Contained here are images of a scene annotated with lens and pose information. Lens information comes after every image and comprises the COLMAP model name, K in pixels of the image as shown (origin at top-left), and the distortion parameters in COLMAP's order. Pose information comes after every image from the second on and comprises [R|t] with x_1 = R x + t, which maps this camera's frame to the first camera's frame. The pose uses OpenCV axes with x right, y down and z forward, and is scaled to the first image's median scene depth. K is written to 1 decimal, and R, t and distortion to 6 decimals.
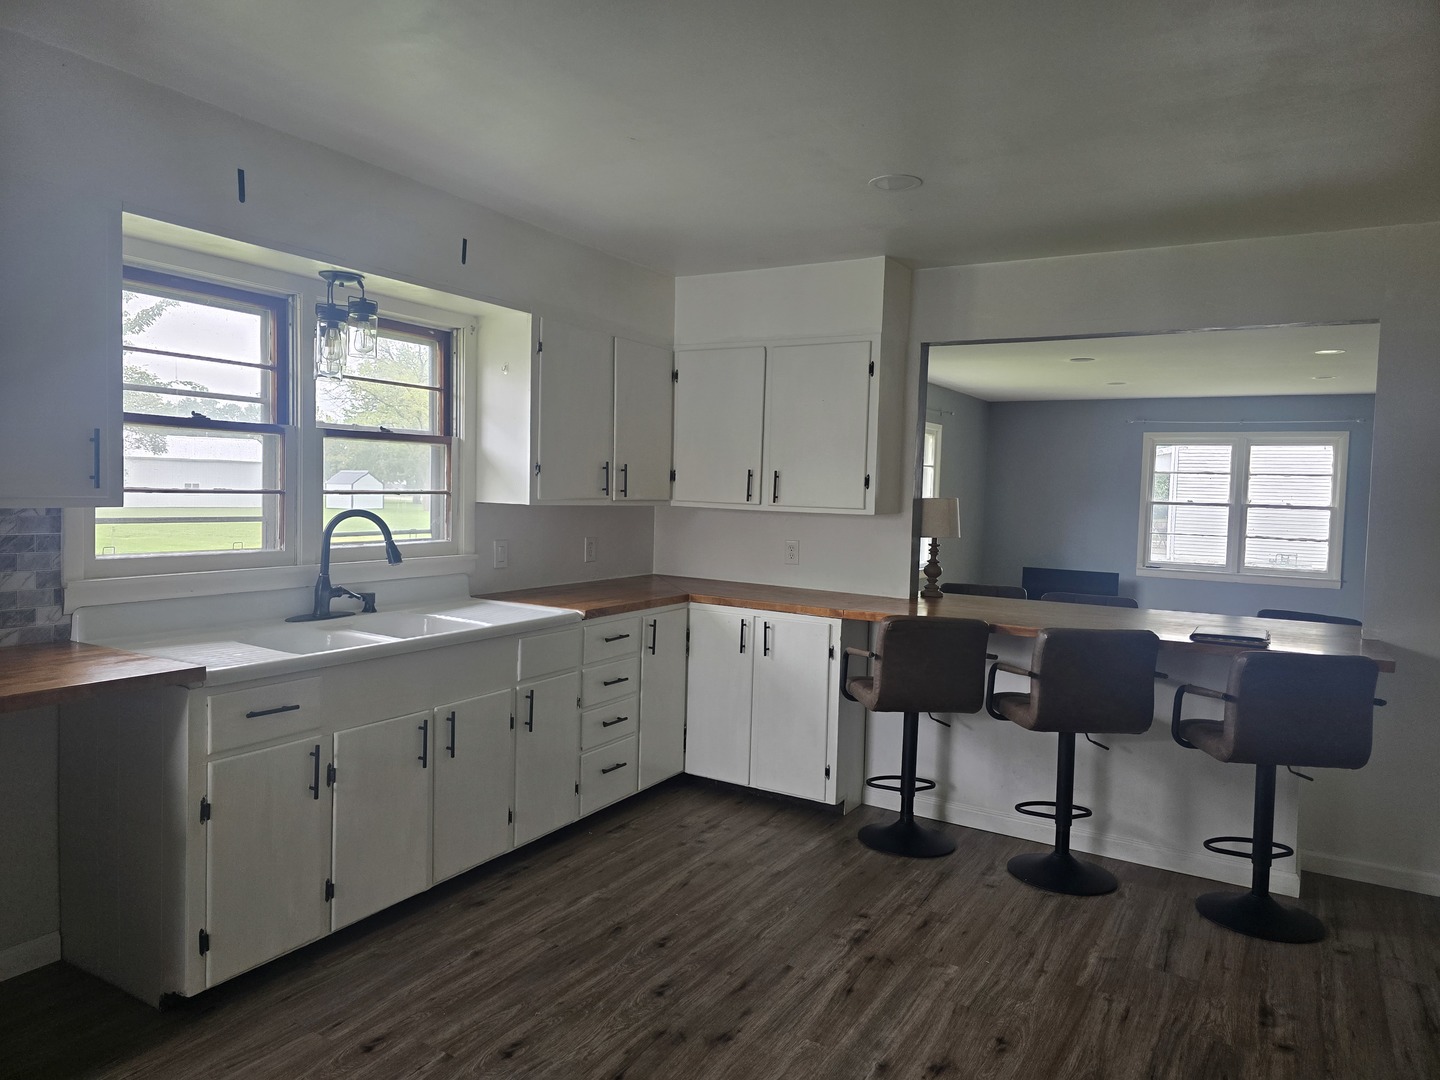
lens RADIAL K [[972.7, 0, 721.2], [0, 972.7, 531.6], [0, 0, 1]] dist [0.046943, -0.034307]
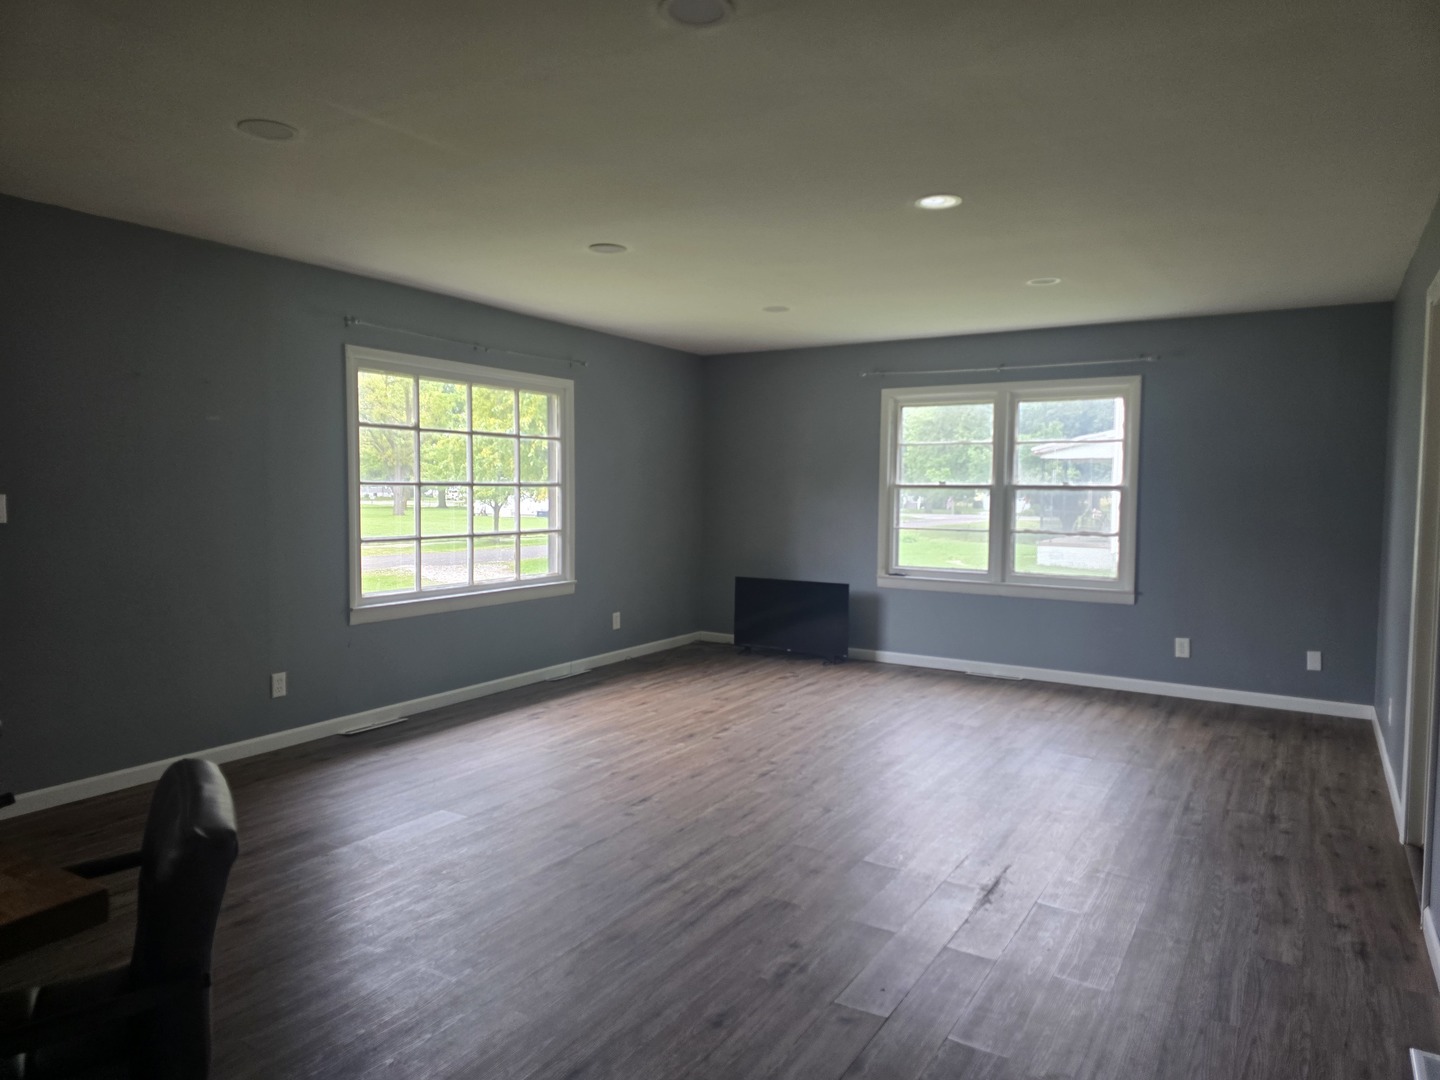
lens RADIAL K [[972.7, 0, 708.0], [0, 972.7, 535.3], [0, 0, 1]] dist [0.046943, -0.034307]
pose [[0.999624, -0.017223, -0.021313, 0.746905], [0.017341, 0.999835, 0.005347, 0.001867], [0.021217, -0.005714, 0.999759, 0.664155]]
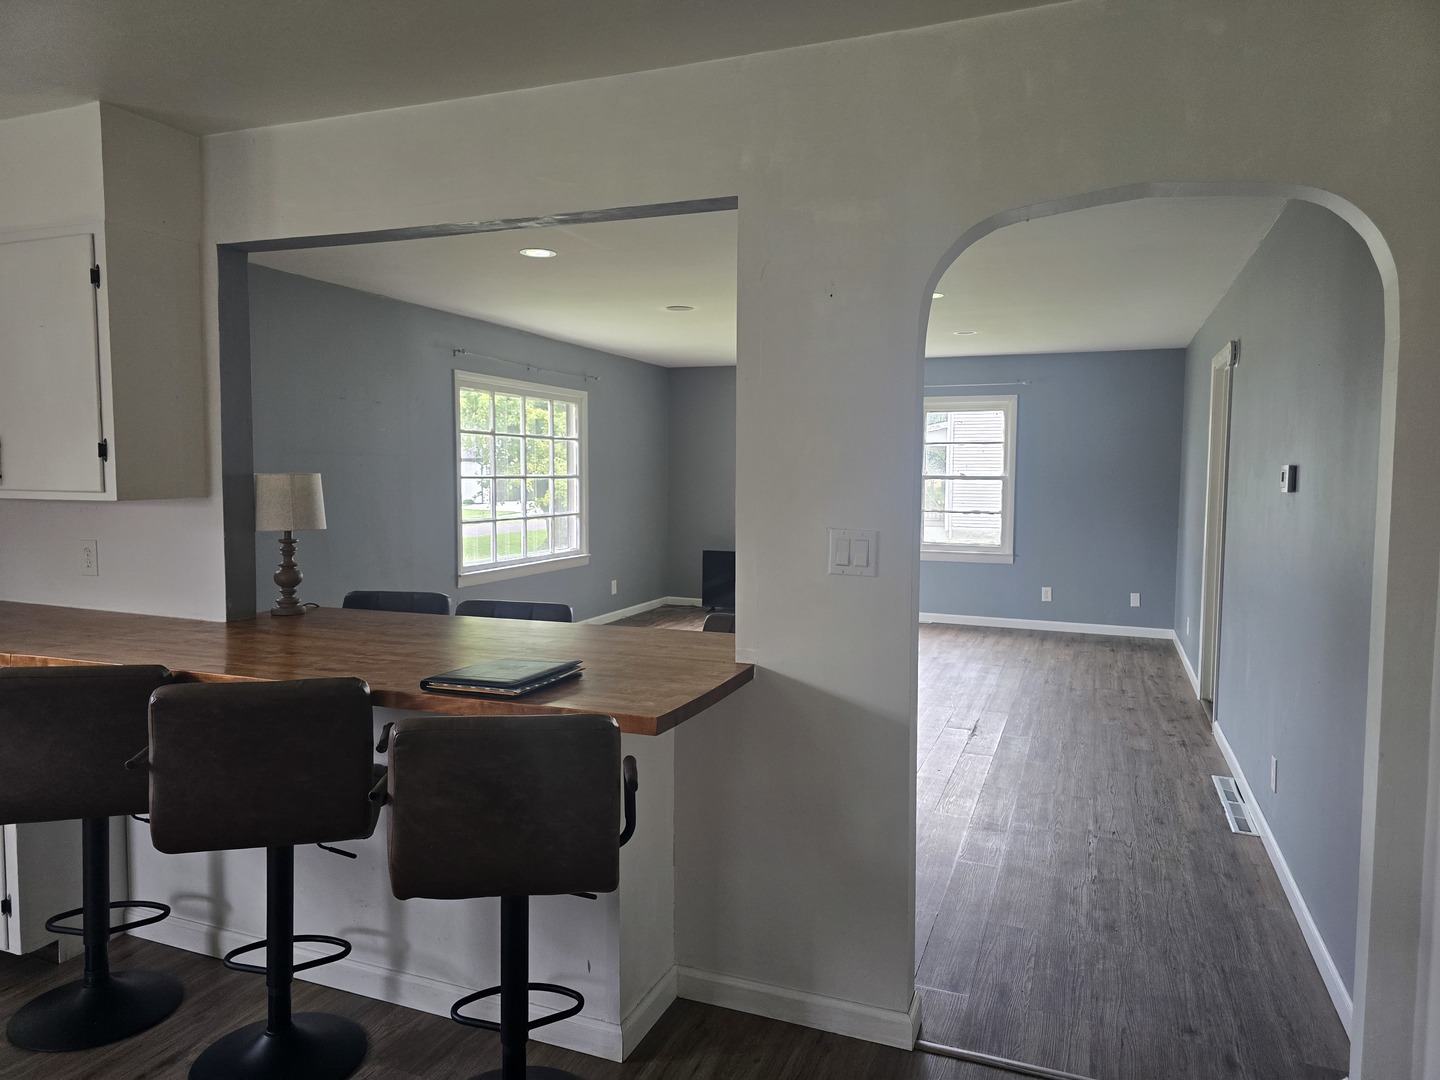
lens RADIAL K [[972.7, 0, 714.9], [0, 972.7, 535.9], [0, 0, 1]] dist [0.046943, -0.034307]
pose [[0.987533, -0.030567, 0.154415, 0.445344], [0.026968, 0.999315, 0.025351, 0.000614], [-0.155084, -0.020871, 0.987681, 0.274479]]
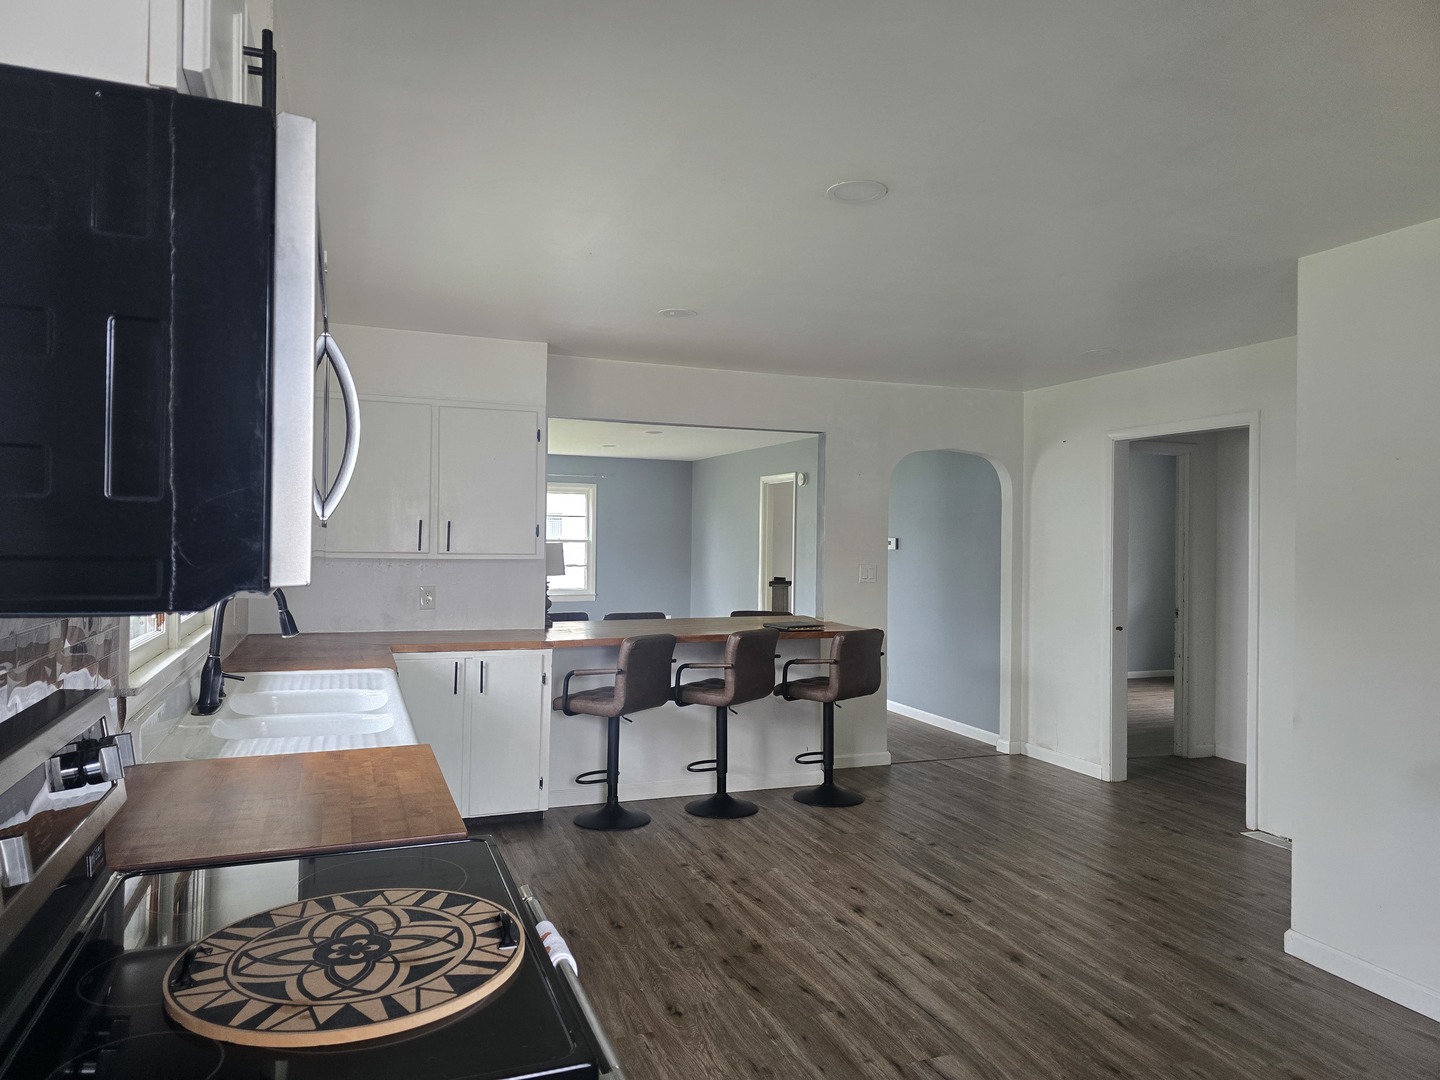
lens RADIAL K [[972.7, 0, 712.2], [0, 972.7, 544.4], [0, 0, 1]] dist [0.046943, -0.034307]
pose [[0.617988, -0.026873, 0.785728, -0.629419], [0.043287, 0.999063, 0.000124, -0.026058], [-0.784995, 0.033935, 0.618572, 0.109358]]
